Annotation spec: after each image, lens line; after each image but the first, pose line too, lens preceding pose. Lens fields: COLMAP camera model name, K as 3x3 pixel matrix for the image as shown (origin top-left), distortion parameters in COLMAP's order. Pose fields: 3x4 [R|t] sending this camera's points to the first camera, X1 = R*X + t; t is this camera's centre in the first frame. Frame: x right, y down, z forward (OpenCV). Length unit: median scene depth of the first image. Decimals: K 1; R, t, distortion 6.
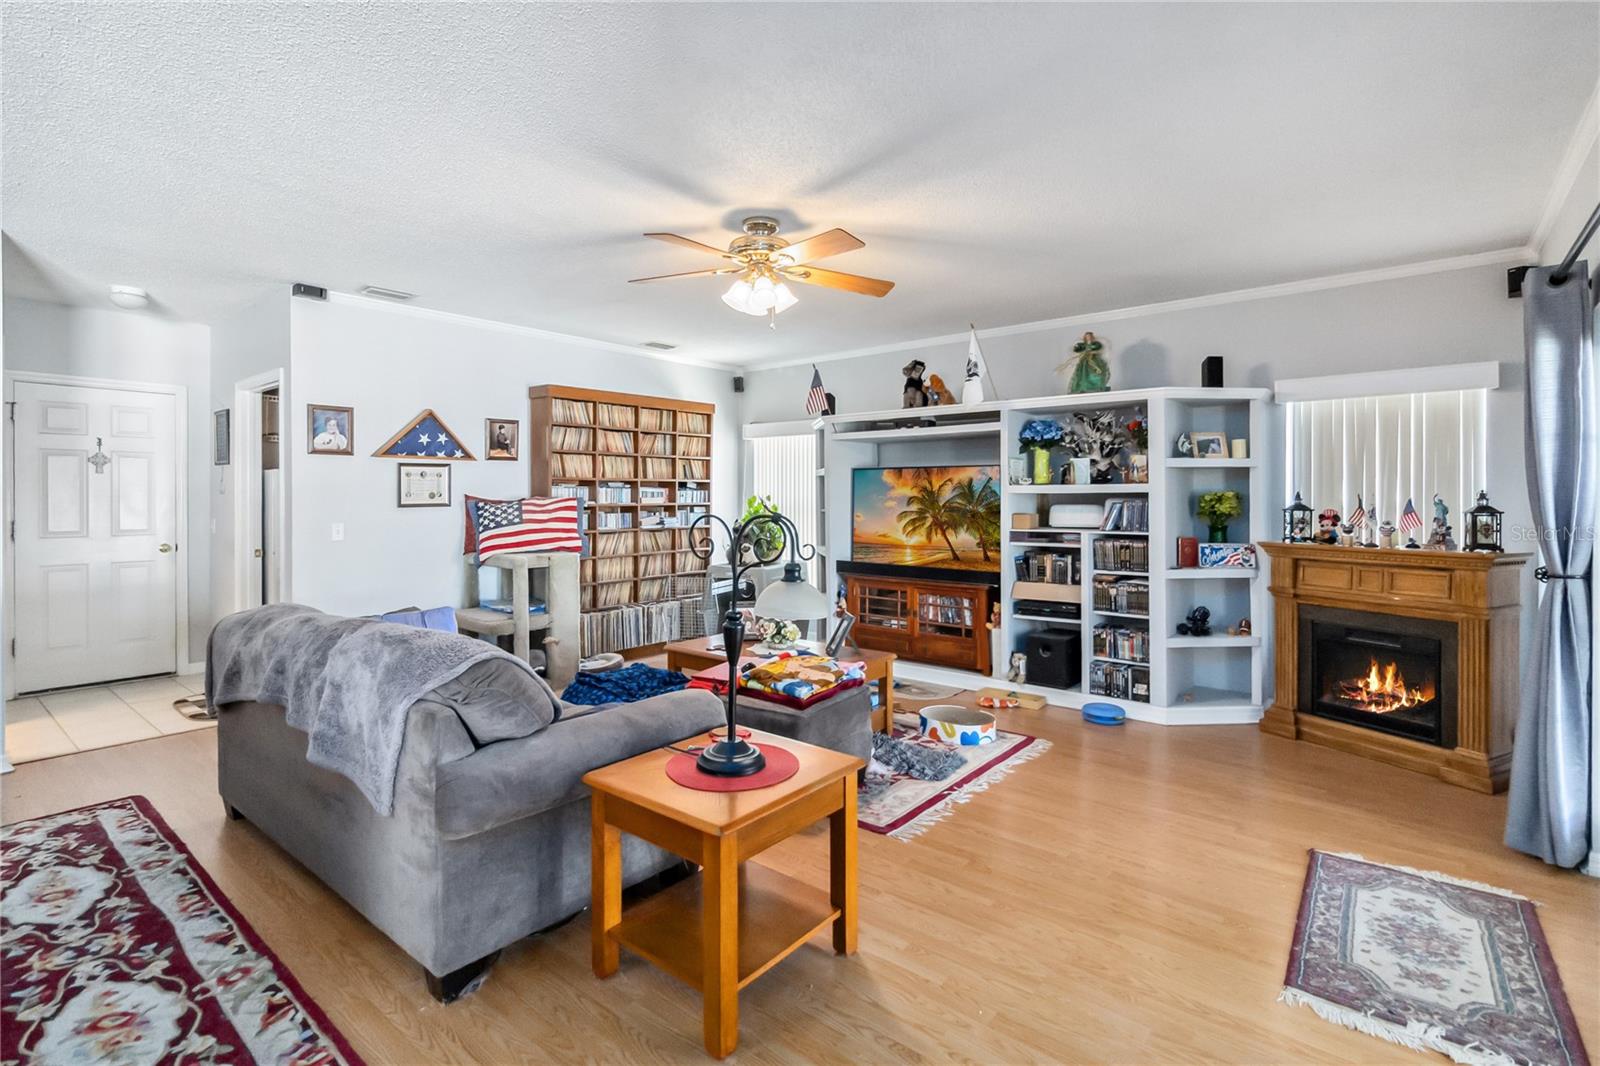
lens RADIAL K [[758.8, 0, 808.8], [0, 758.8, 501.7], [0, 0, 1]] dist [0.003905, -0.000339]
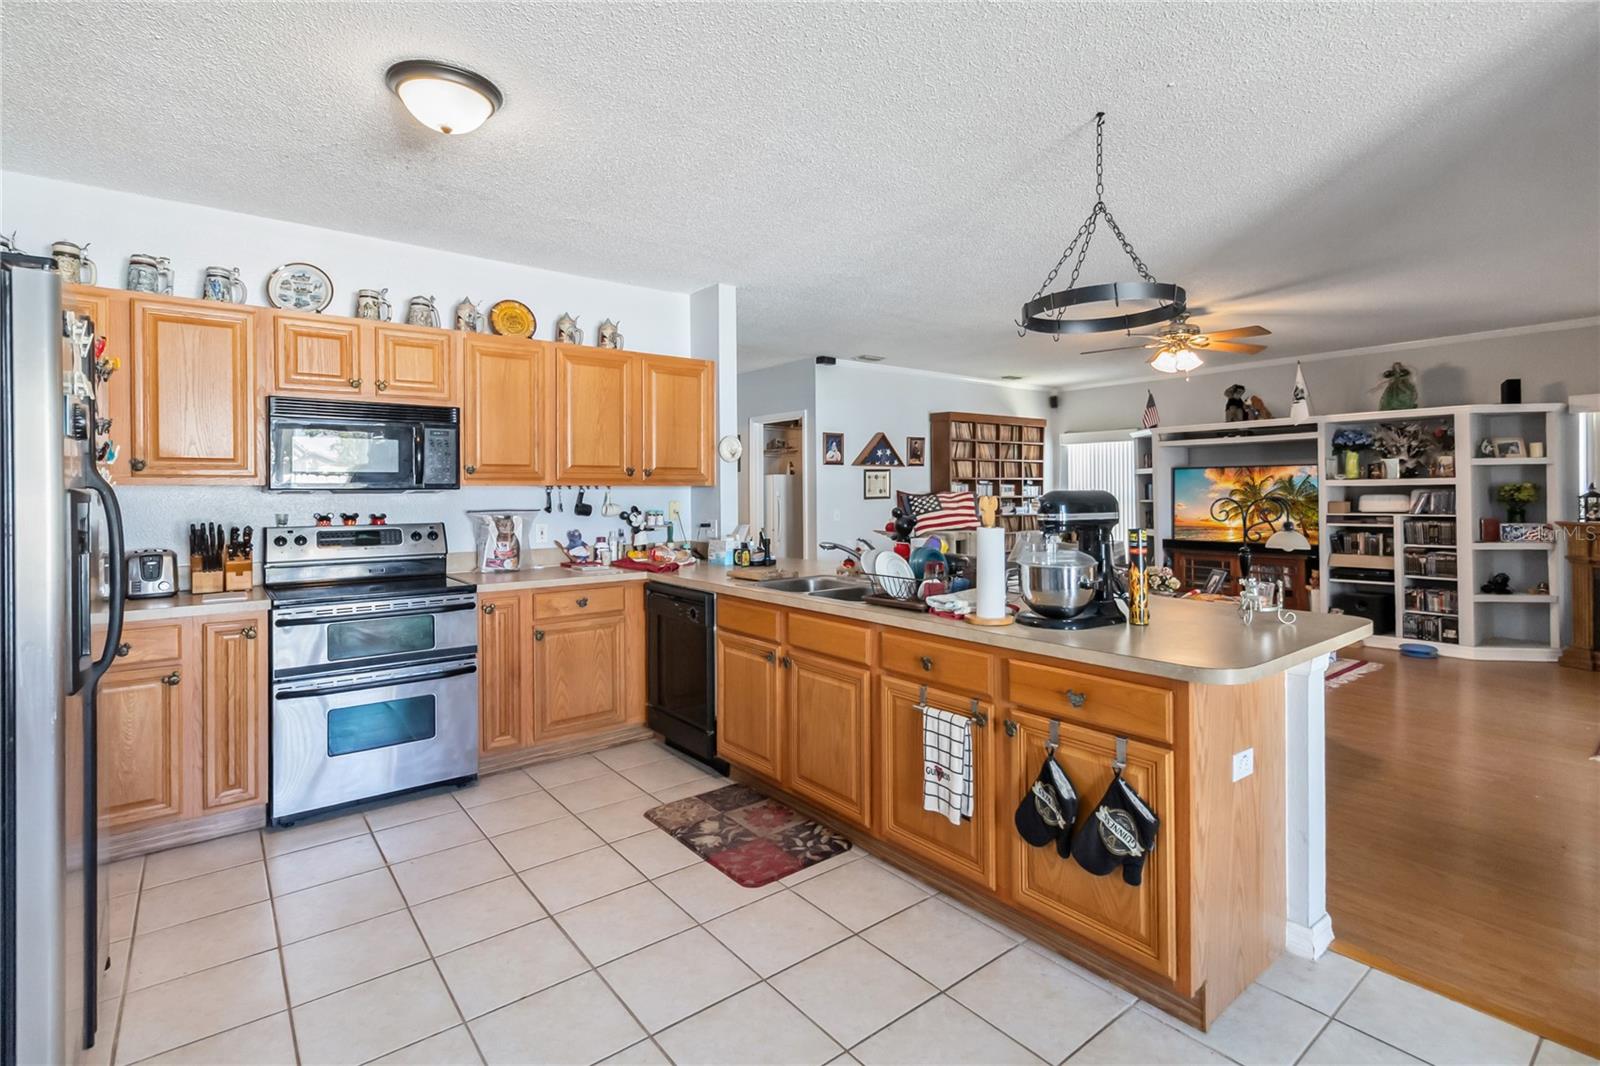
lens RADIAL K [[758.8, 0, 814.5], [0, 758.8, 492.4], [0, 0, 1]] dist [0.003905, -0.000339]
pose [[0.976106, -0.007225, -0.217176, -0.321164], [0.005609, 0.999952, -0.008055, 0.005602], [0.217223, 0.006645, 0.976099, -0.484747]]
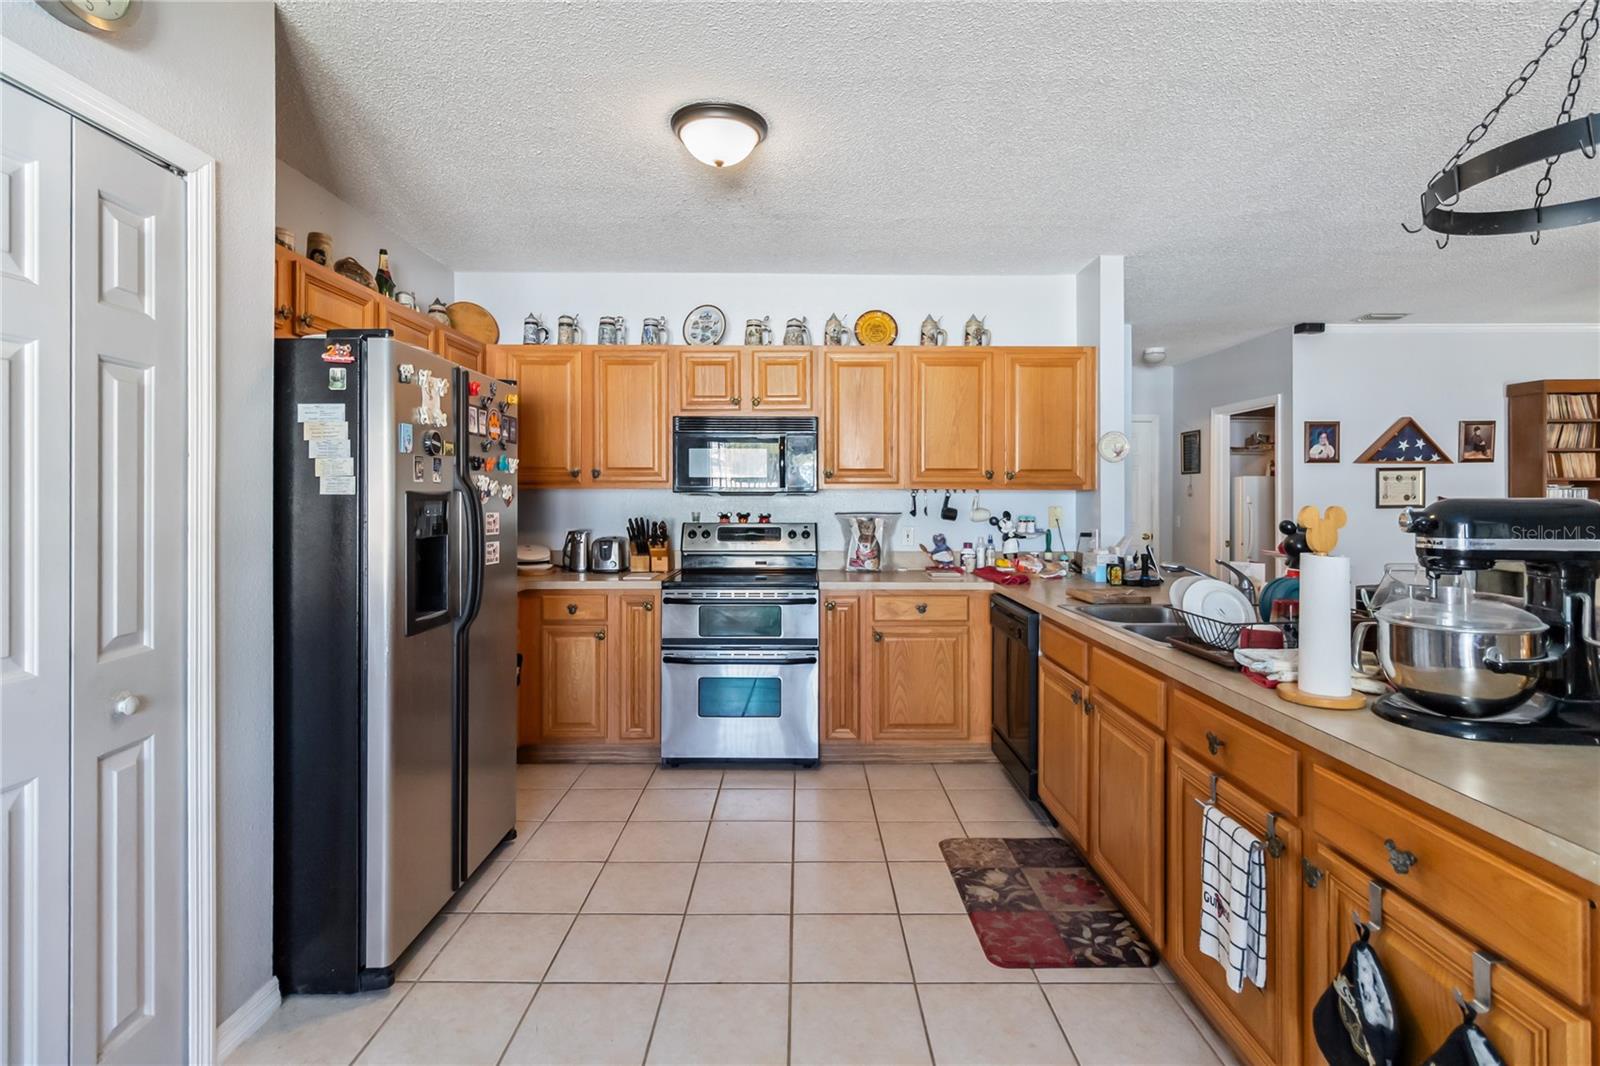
lens RADIAL K [[758.8, 0, 807.0], [0, 758.8, 498.1], [0, 0, 1]] dist [0.003905, -0.000339]
pose [[0.626719, 0.000867, -0.779245, -0.203051], [-0.007501, 0.999960, -0.004921, 0.004506], [0.779209, 0.008929, 0.626700, -0.346586]]
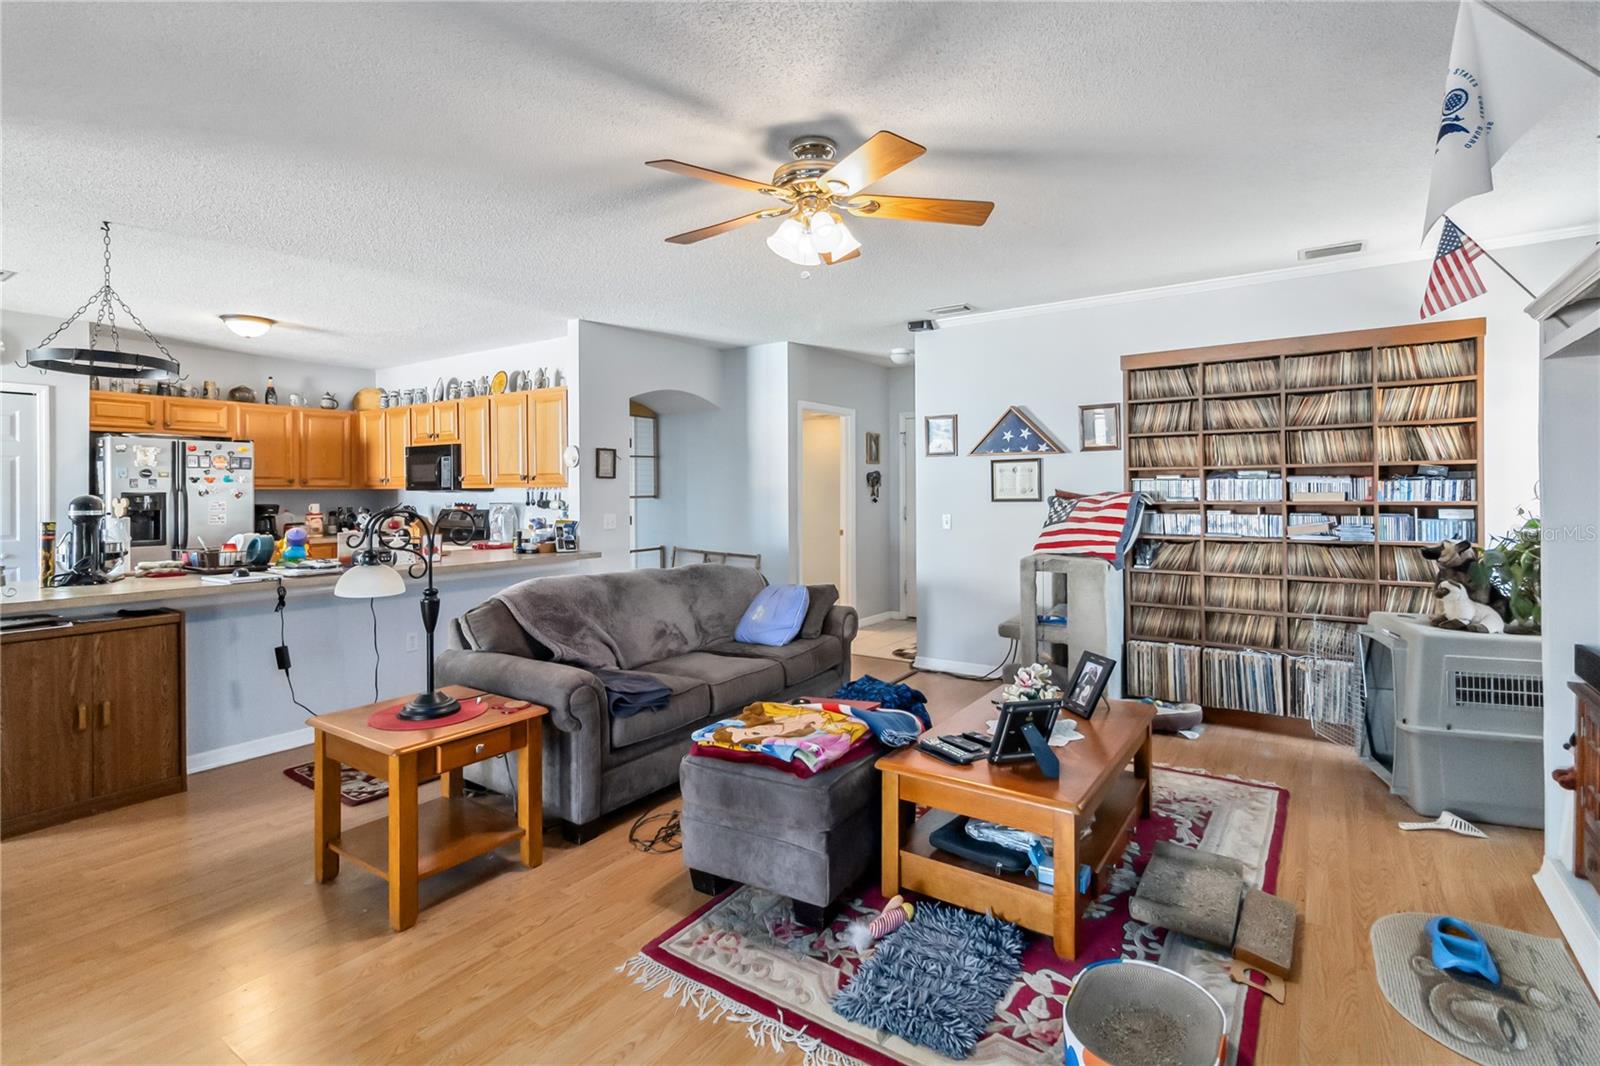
lens RADIAL K [[758.8, 0, 804.7], [0, 758.8, 491.4], [0, 0, 1]] dist [0.003905, -0.000339]
pose [[0.065547, -0.002008, -0.997847, 0.520905], [-0.004886, 0.999985, -0.002333, -0.003481], [0.997837, 0.005028, 0.065537, 0.681381]]
